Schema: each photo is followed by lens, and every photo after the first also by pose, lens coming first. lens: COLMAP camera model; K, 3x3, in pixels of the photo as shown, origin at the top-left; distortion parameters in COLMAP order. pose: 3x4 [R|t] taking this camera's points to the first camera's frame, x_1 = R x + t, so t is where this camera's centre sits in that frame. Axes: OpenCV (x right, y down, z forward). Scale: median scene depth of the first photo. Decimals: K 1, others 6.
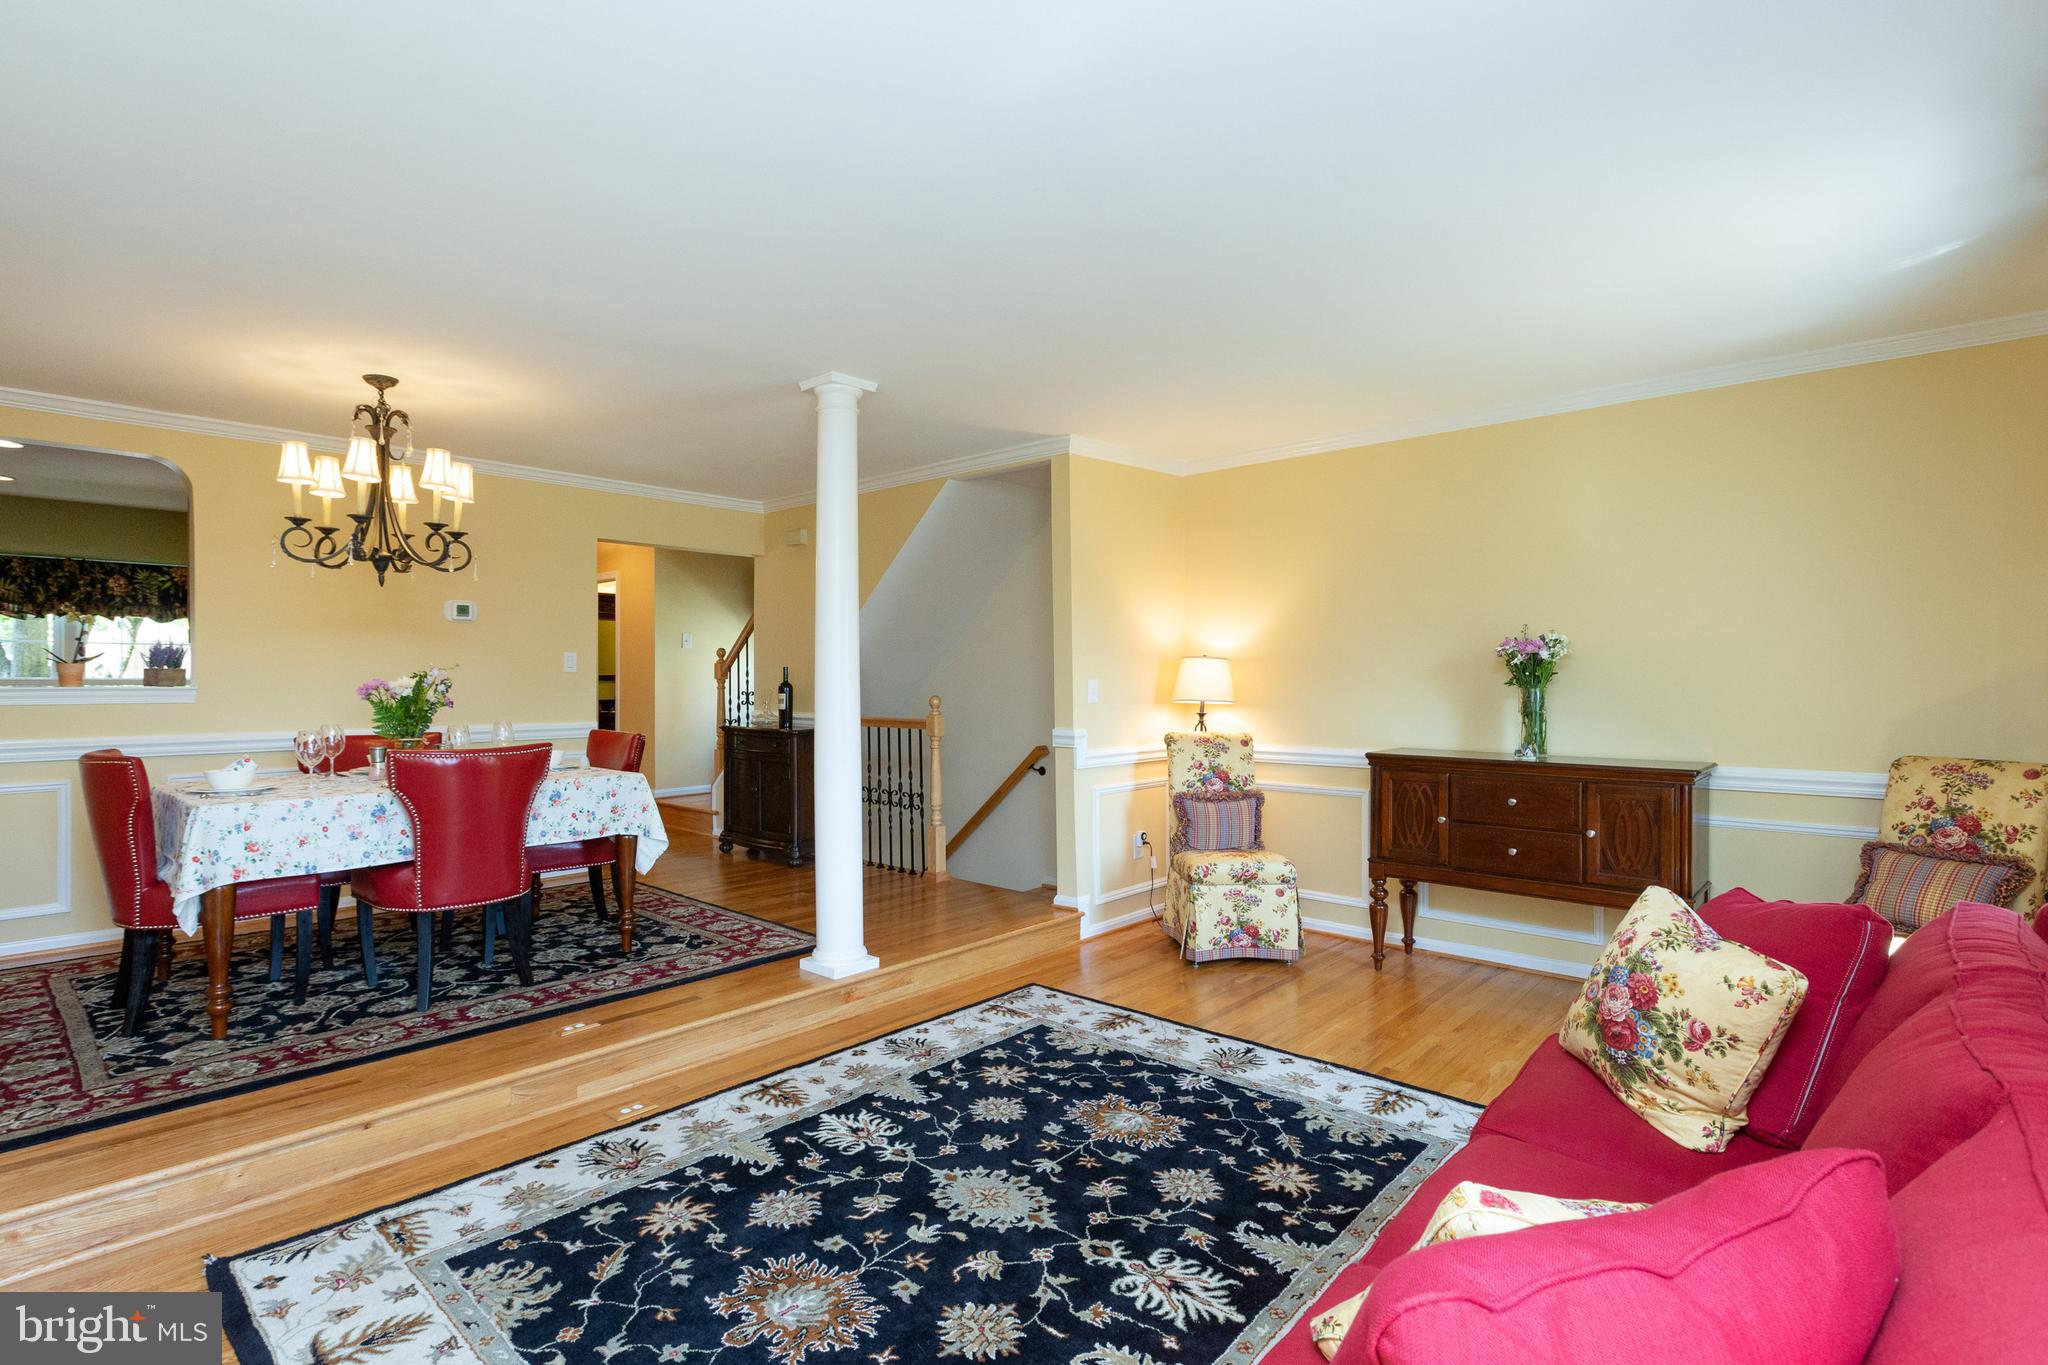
lens RADIAL K [[973.4, 0, 1024.0], [0, 973.4, 682.5], [0, 0, 1]] dist [-0.002170, -0.000748]
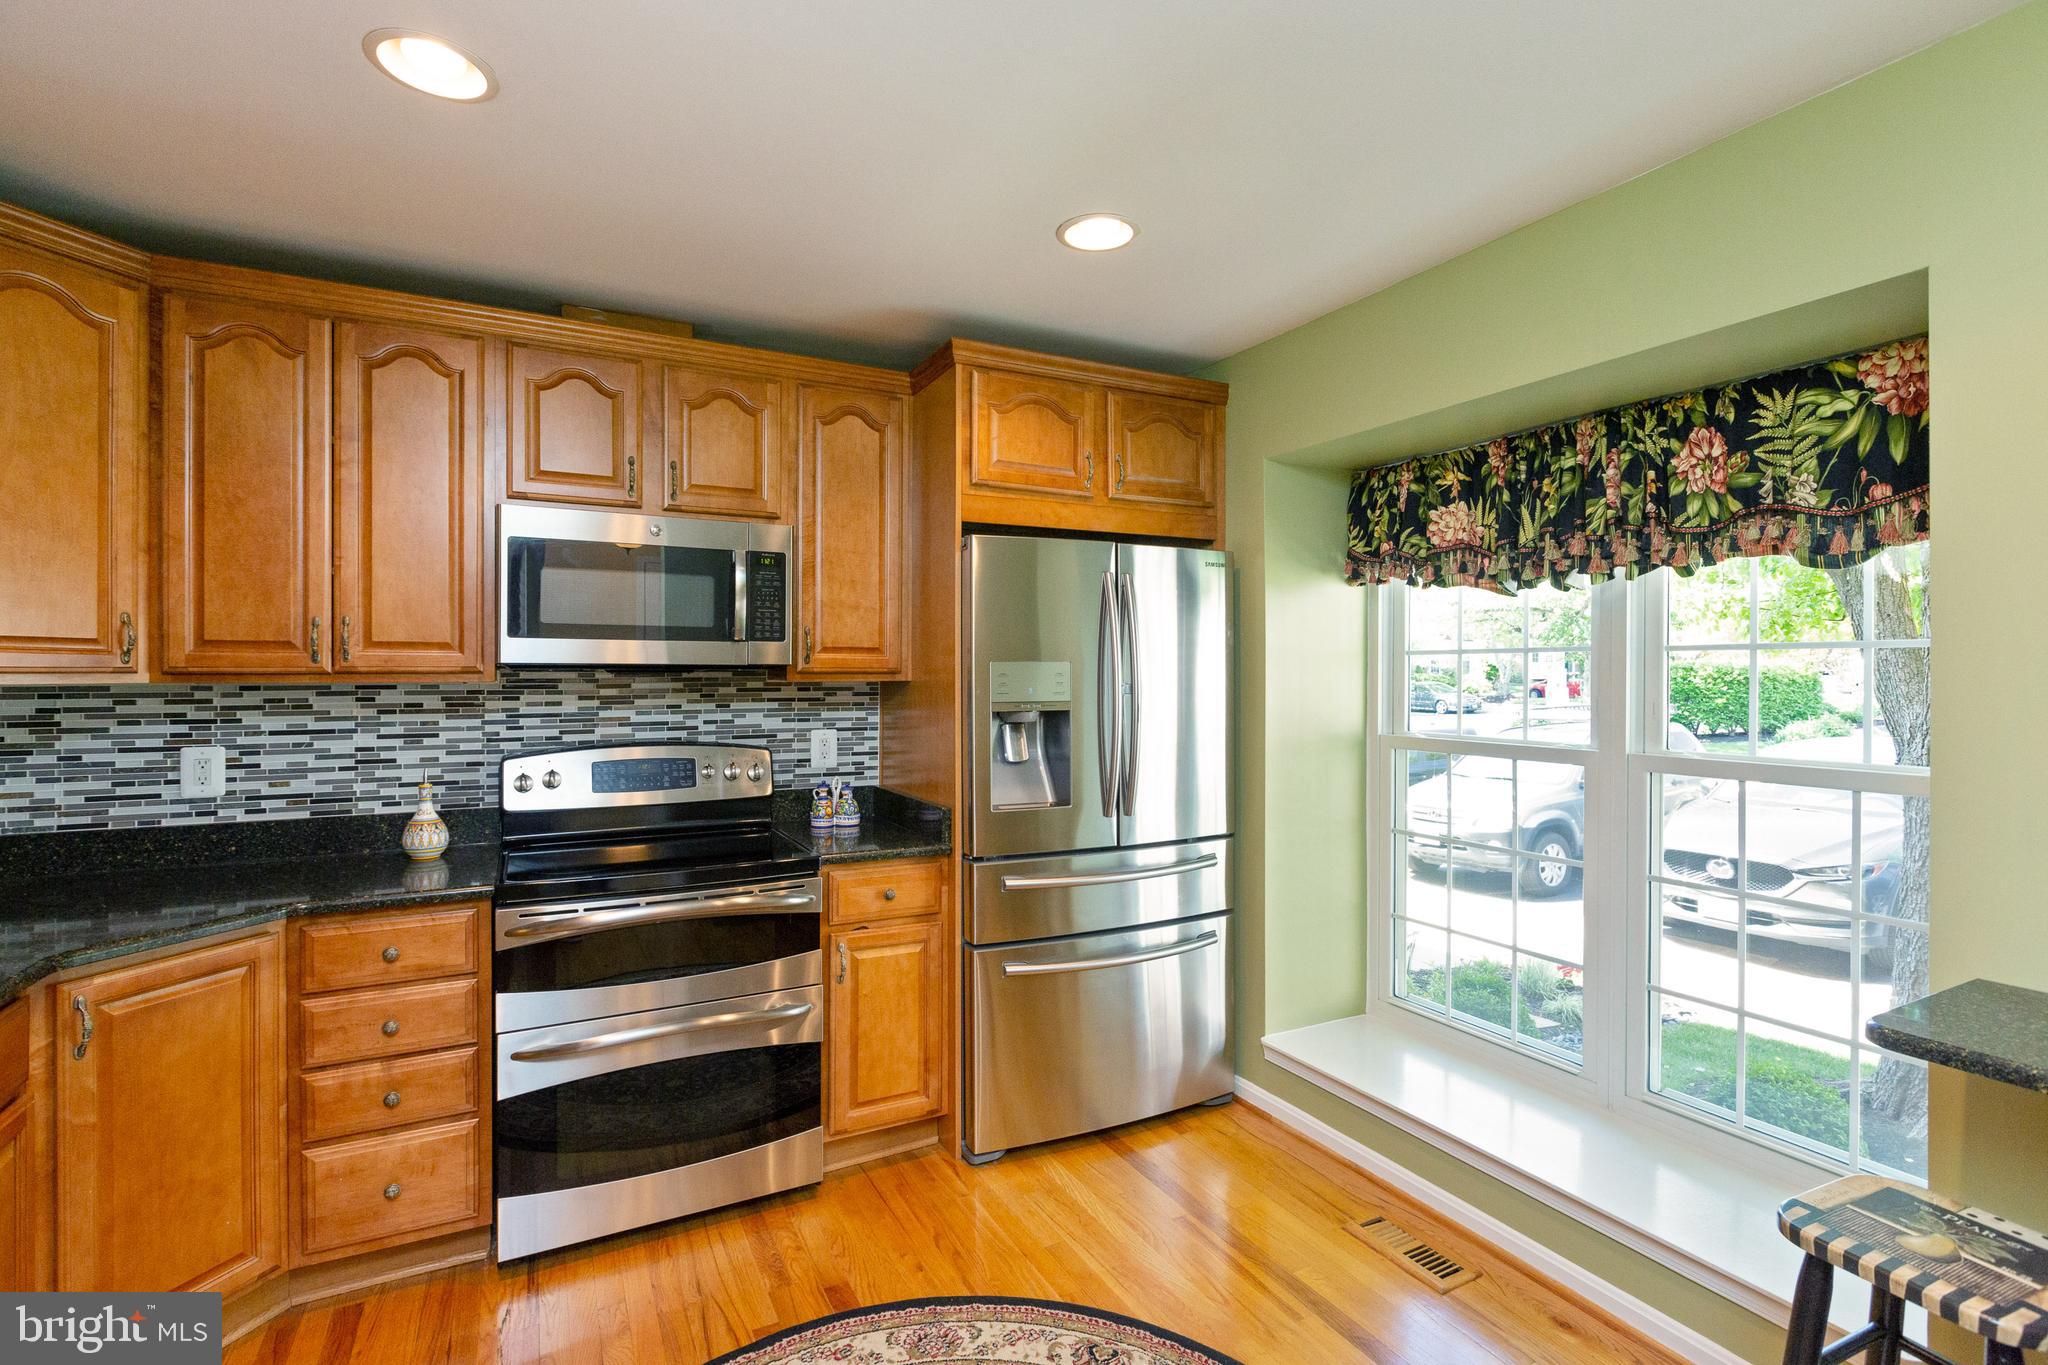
lens RADIAL K [[954.1, 0, 1033.7], [0, 954.1, 673.0], [0, 0, 1]] dist [-0.001314, -0.000711]
pose [[-0.331679, -0.003706, -0.943385, -1.421193], [-0.006915, 0.999975, -0.001497, -0.076080], [0.943367, 0.006027, -0.331697, 2.224178]]
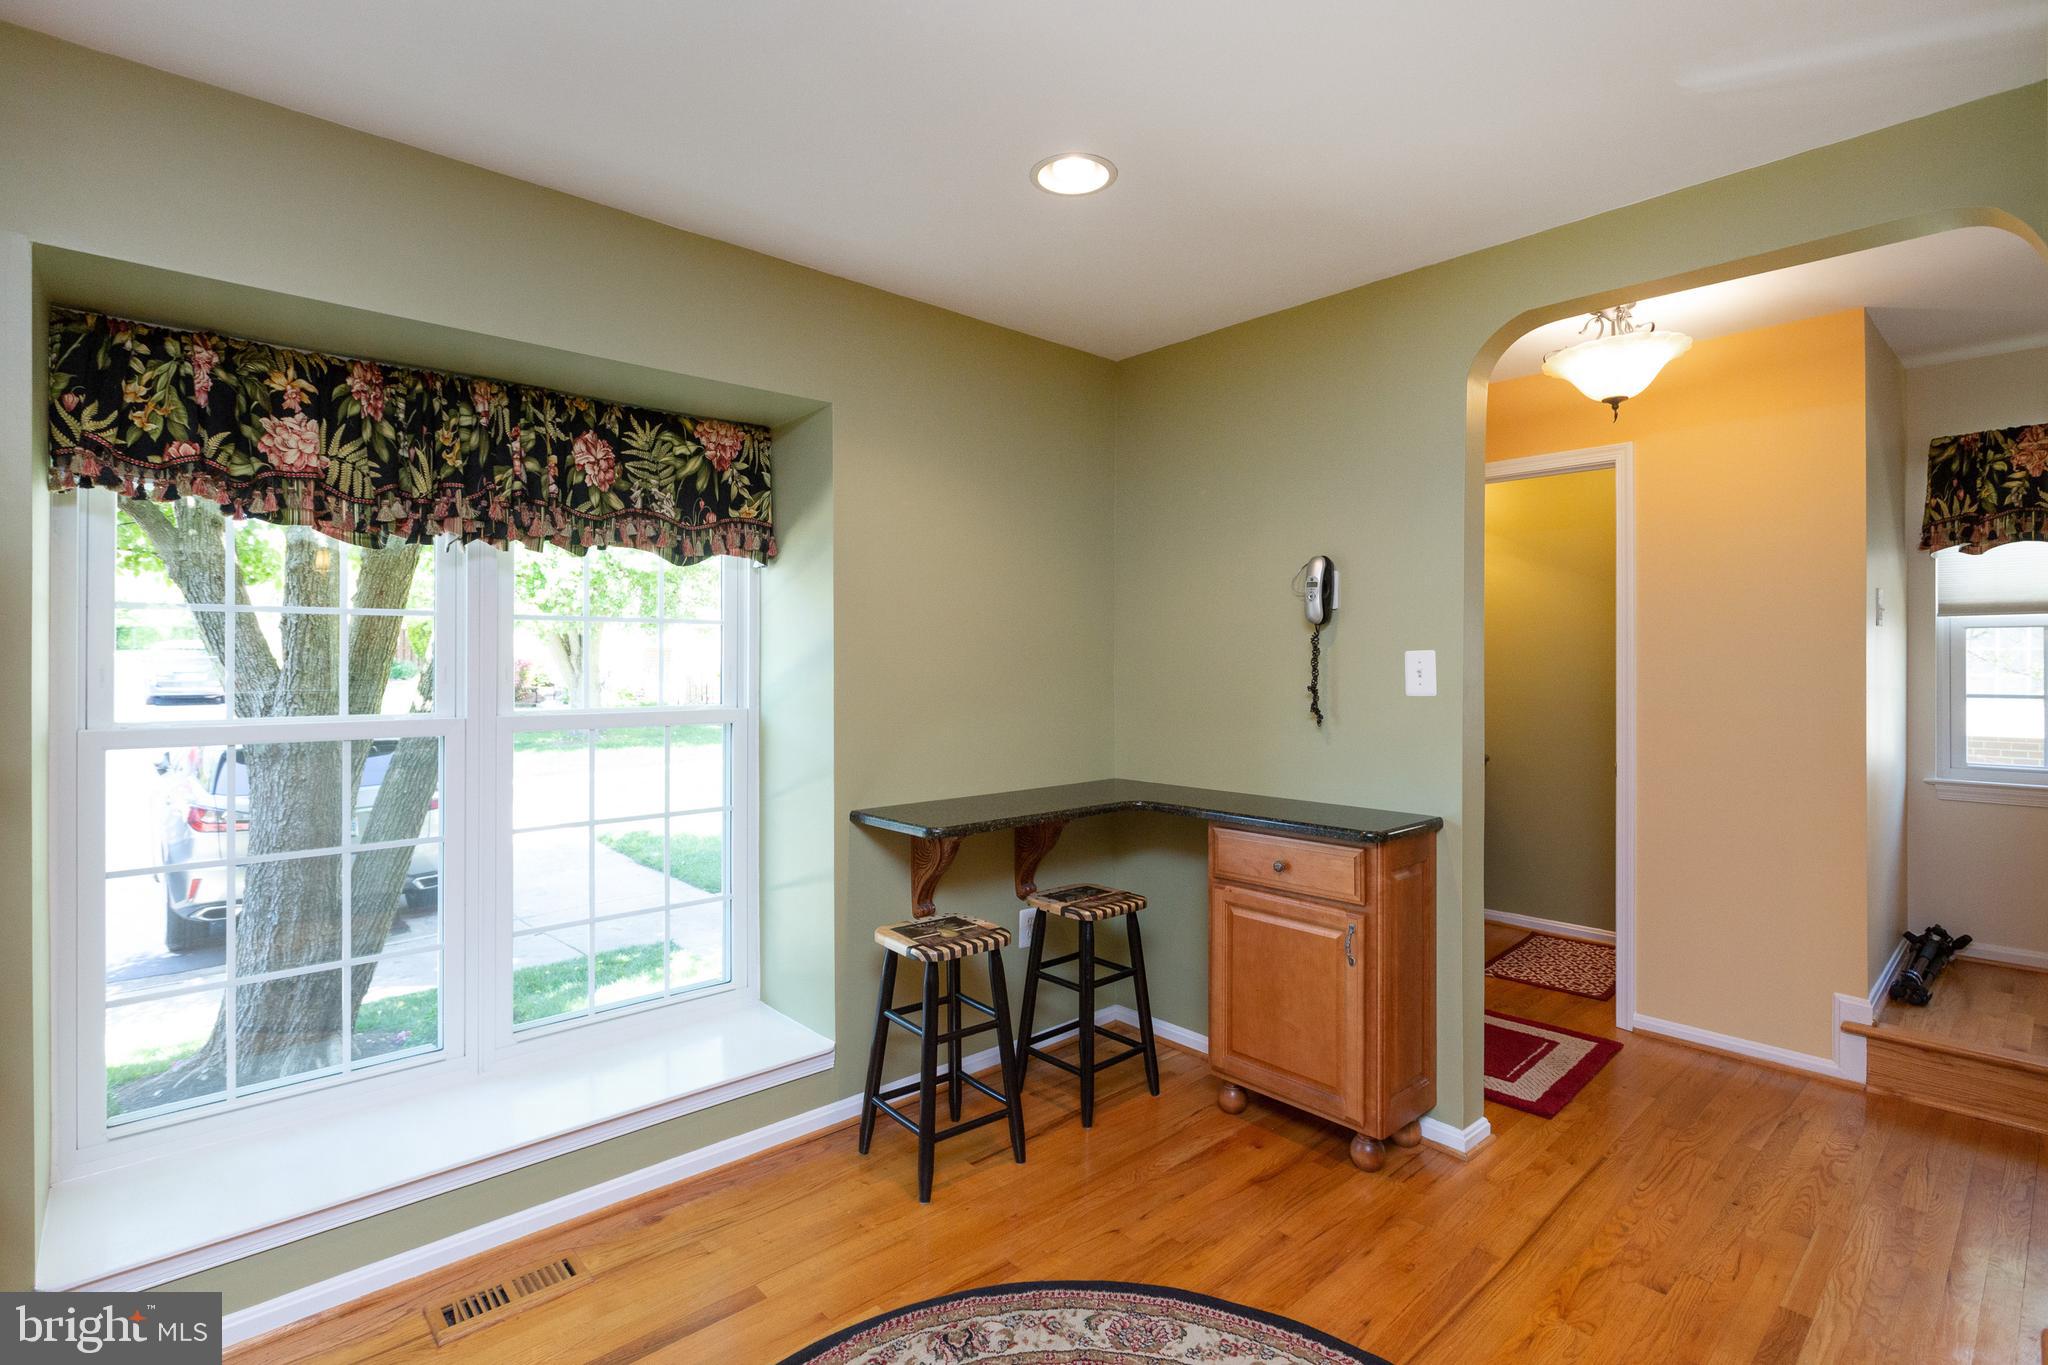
lens RADIAL K [[967.0, 0, 1031.3], [0, 967.0, 656.2], [0, 0, 1]] dist [-0.003392, -0.000762]
pose [[0.996076, -0.002304, -0.088472, -1.820067], [0.001722, 0.999976, -0.006657, -0.058890], [0.088485, 0.006479, 0.996056, 1.612110]]
